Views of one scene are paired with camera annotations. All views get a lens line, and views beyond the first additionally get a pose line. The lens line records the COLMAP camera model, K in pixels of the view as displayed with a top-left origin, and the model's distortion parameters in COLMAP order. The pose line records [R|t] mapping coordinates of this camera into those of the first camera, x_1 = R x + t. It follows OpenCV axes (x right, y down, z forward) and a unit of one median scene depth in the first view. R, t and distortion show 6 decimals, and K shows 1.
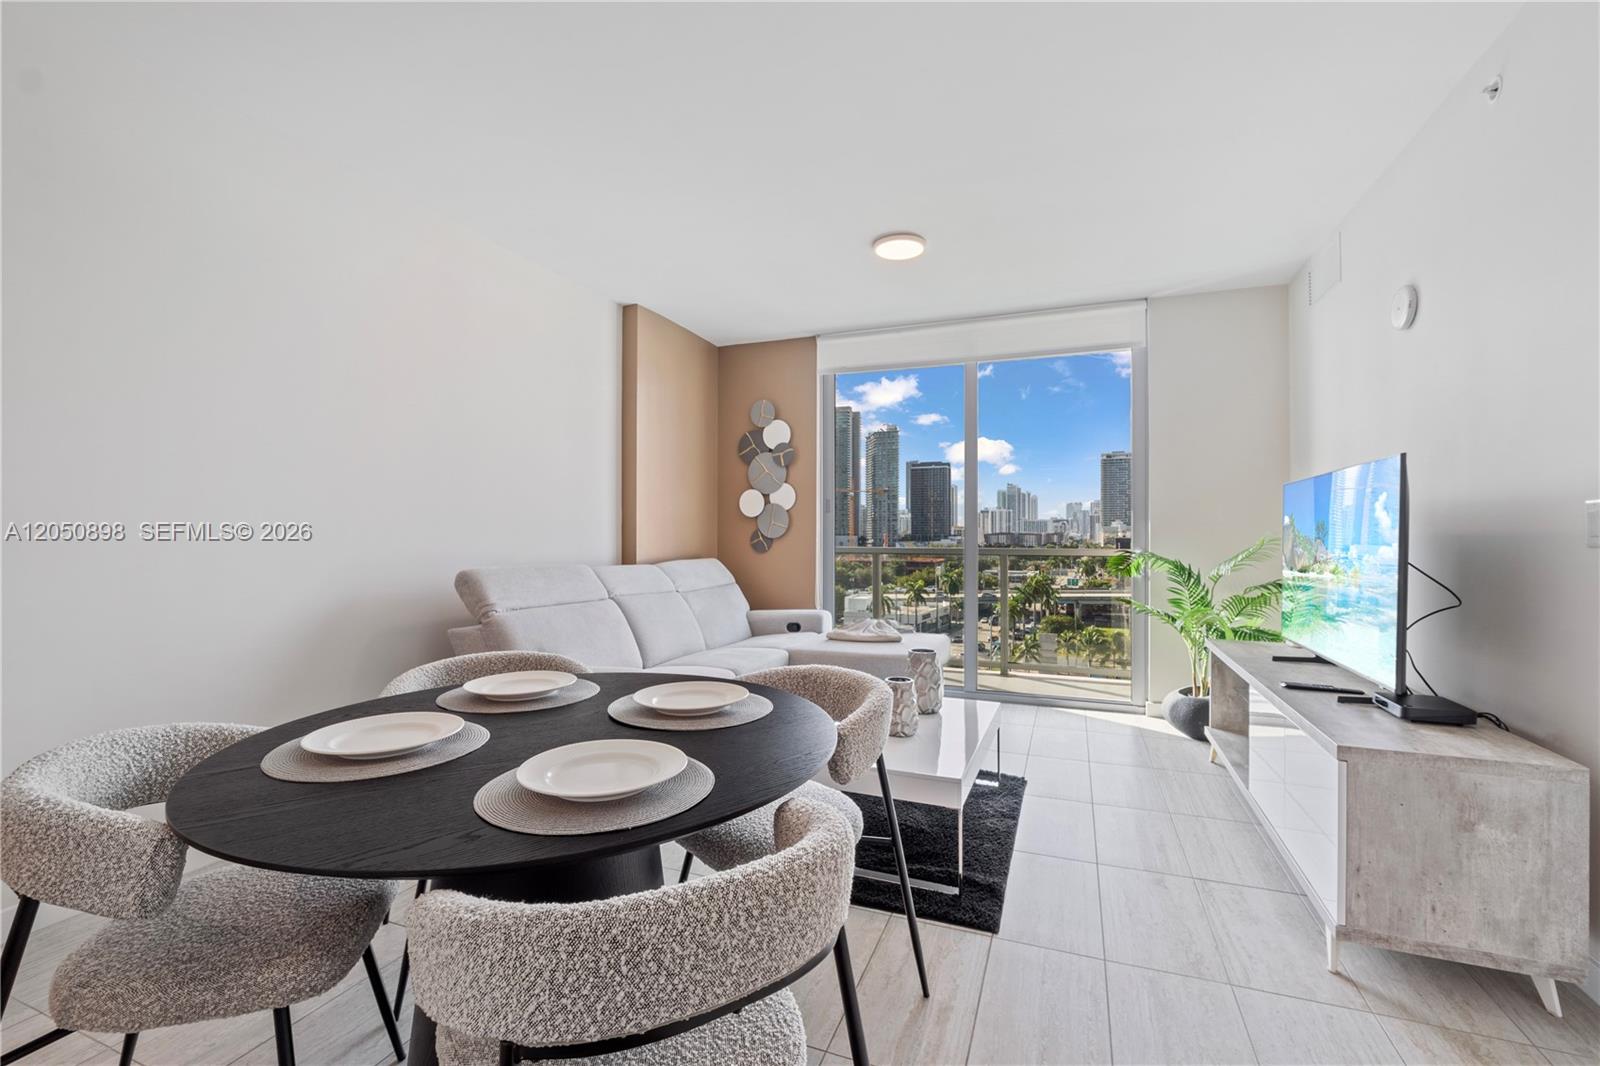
lens RADIAL K [[678.2, 0, 814.1], [0, 678.2, 534.3], [0, 0, 1]] dist [-0.008017, 0.000466]
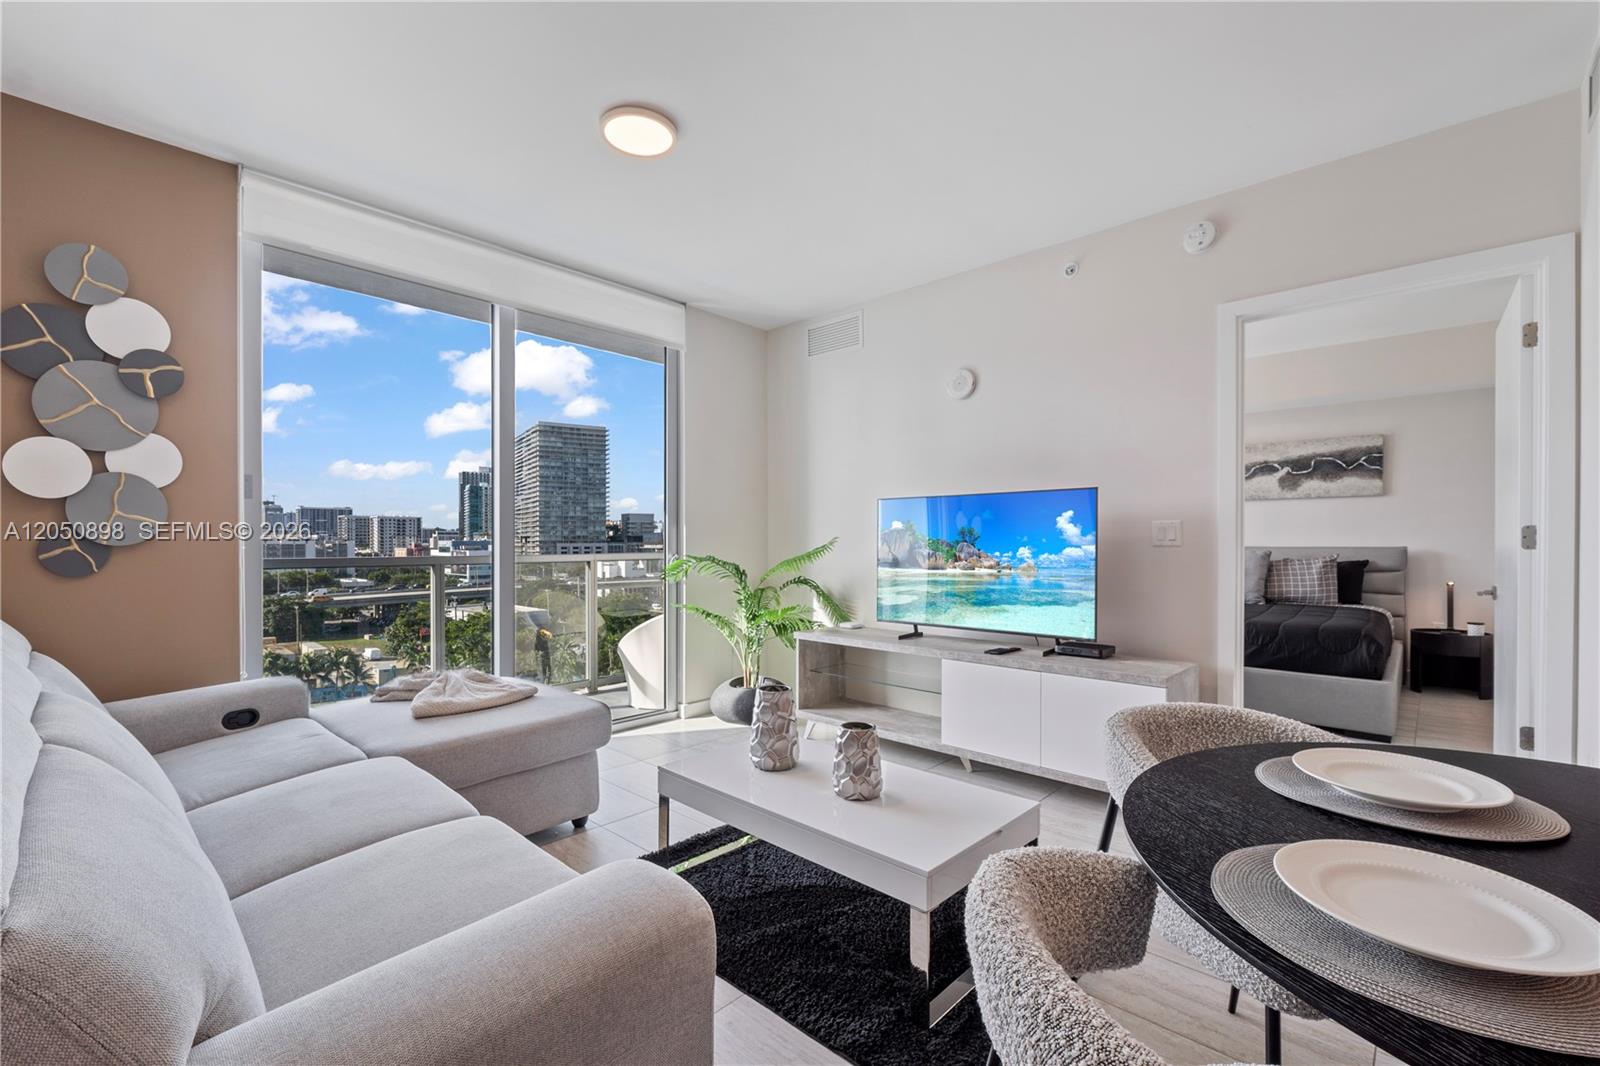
lens RADIAL K [[678.2, 0, 782.7], [0, 678.2, 543.2], [0, 0, 1]] dist [-0.008017, 0.000466]
pose [[0.375073, -0.006831, 0.926970, -0.323151], [-0.001915, 0.999965, 0.008144, -0.000983], [-0.926993, -0.004829, 0.375047, 0.396998]]
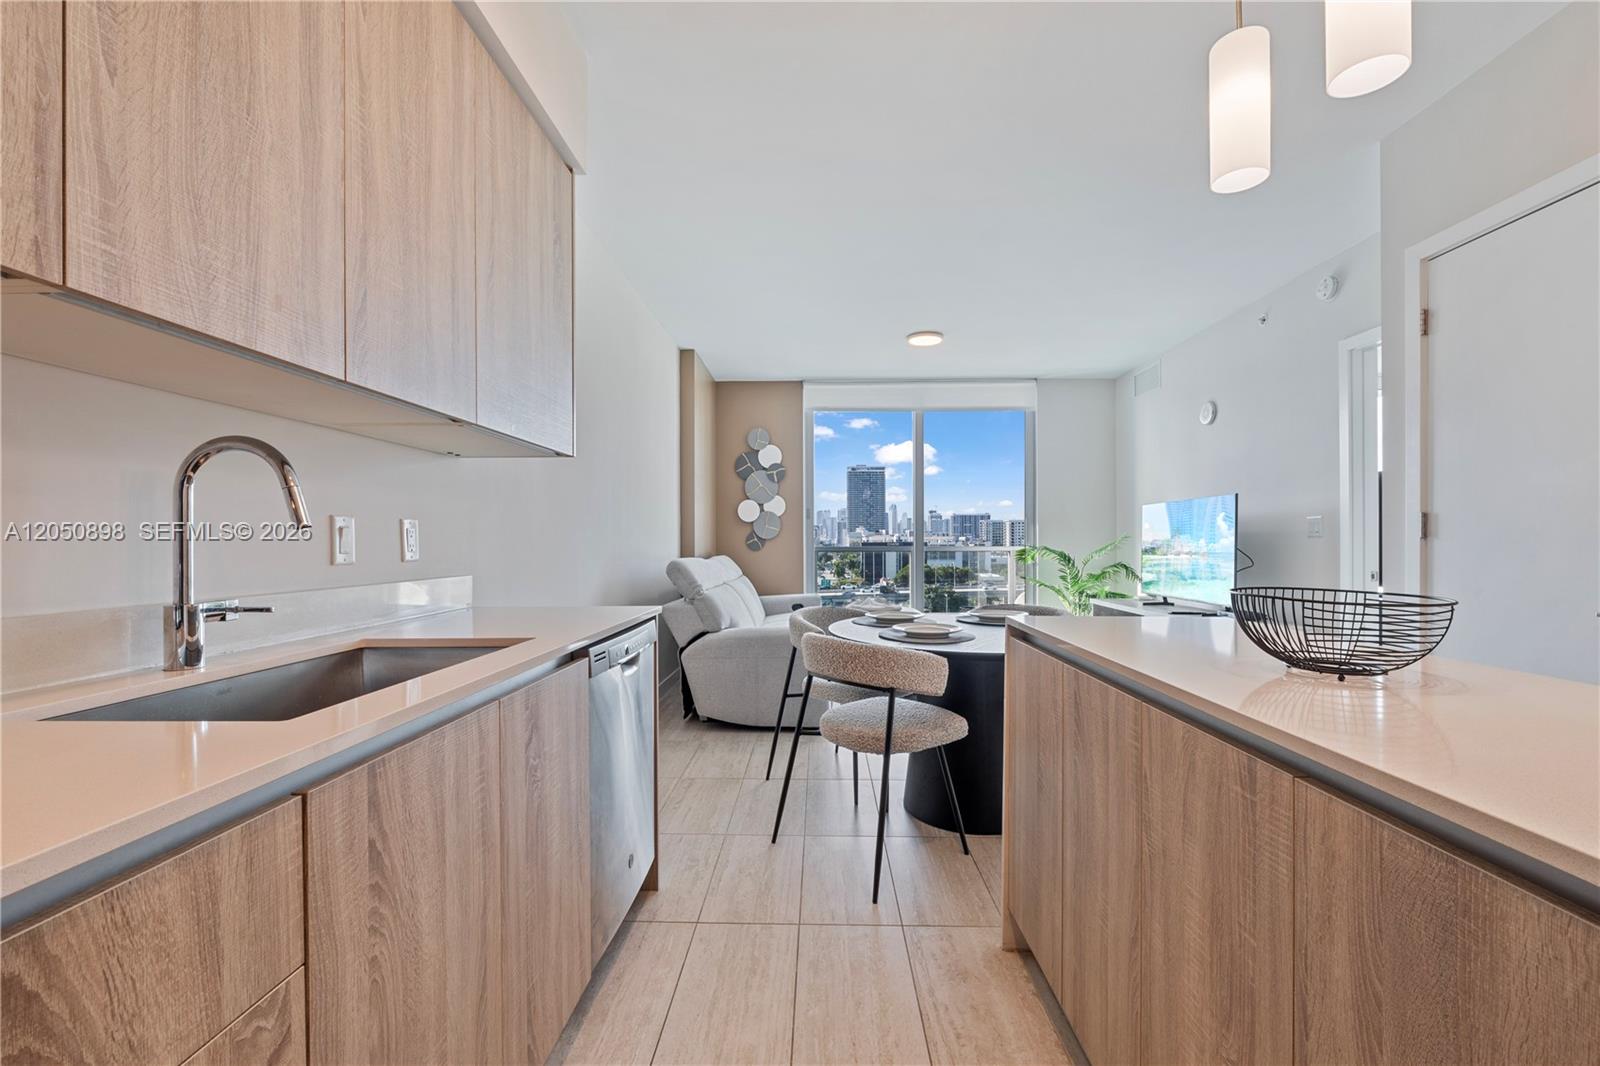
lens RADIAL K [[678.2, 0, 806.3], [0, 678.2, 545.7], [0, 0, 1]] dist [-0.008017, 0.000466]
pose [[0.939950, -0.006393, 0.341253, -0.422055], [0.003292, 0.999948, 0.009666, 0.006487], [-0.341297, -0.007962, 0.939922, -0.203168]]
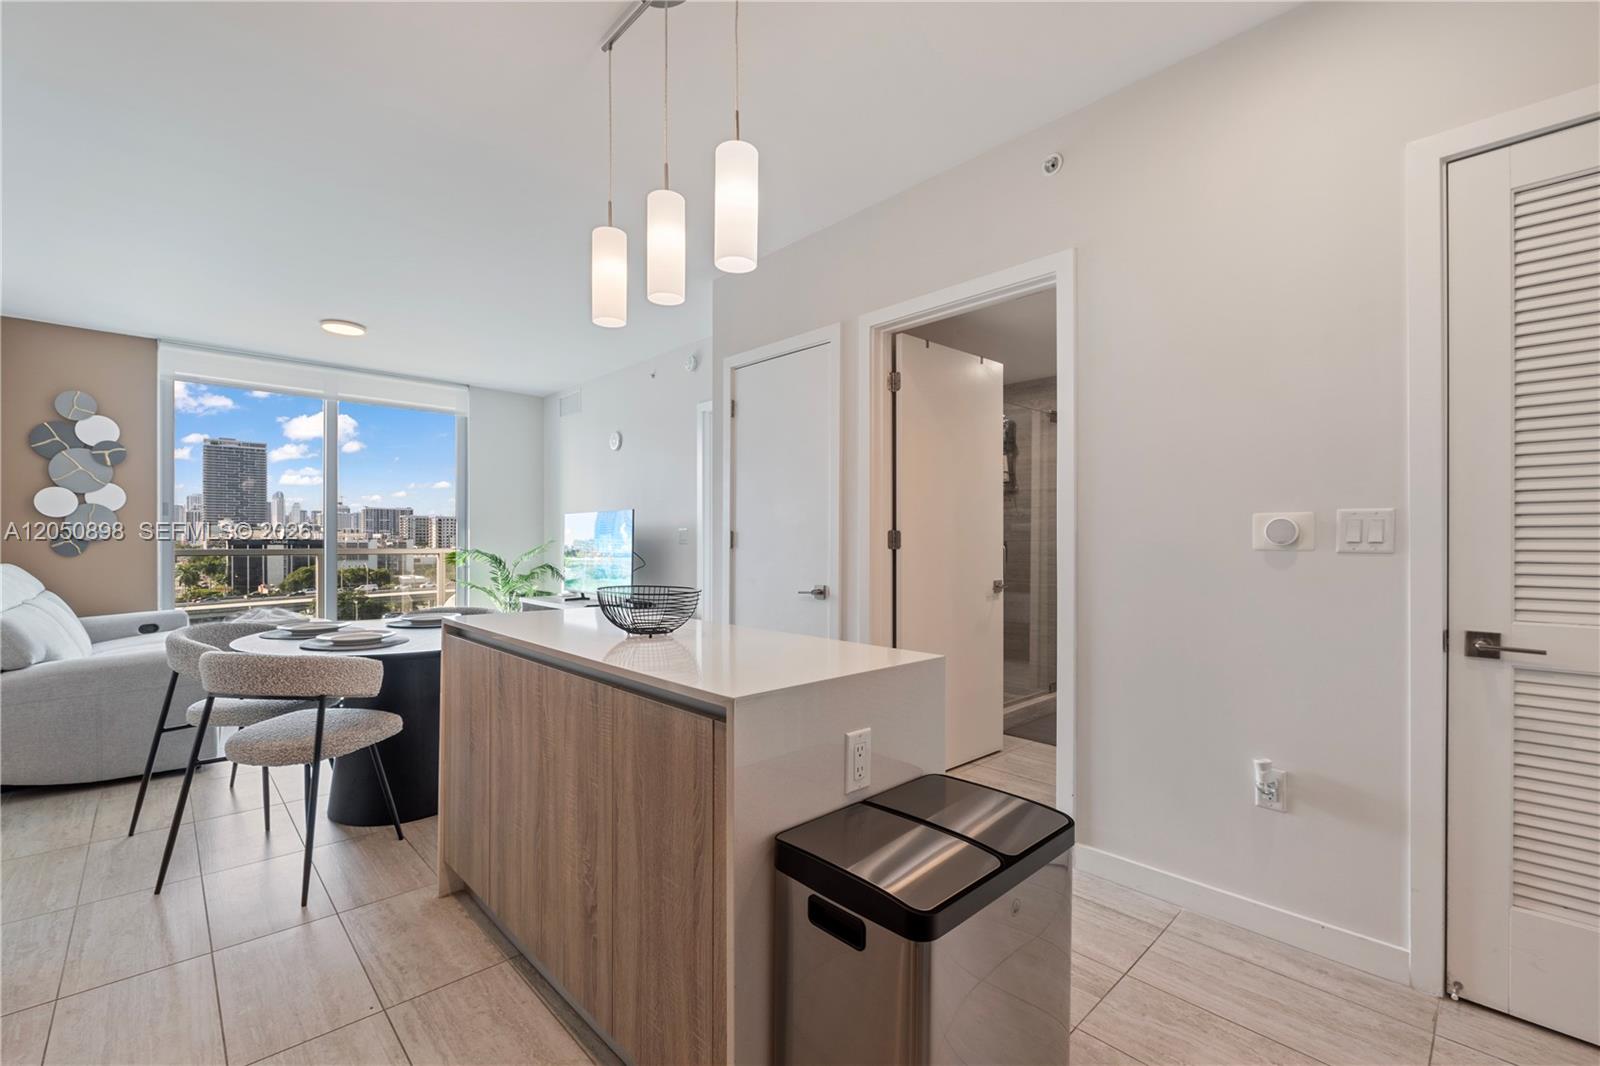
lens RADIAL K [[678.2, 0, 798.6], [0, 678.2, 540.8], [0, 0, 1]] dist [-0.008017, 0.000466]
pose [[0.425308, -0.000861, 0.905048, -0.489487], [-0.005960, 0.999975, 0.003752, -0.003383], [-0.905029, -0.006990, 0.425293, -0.285071]]
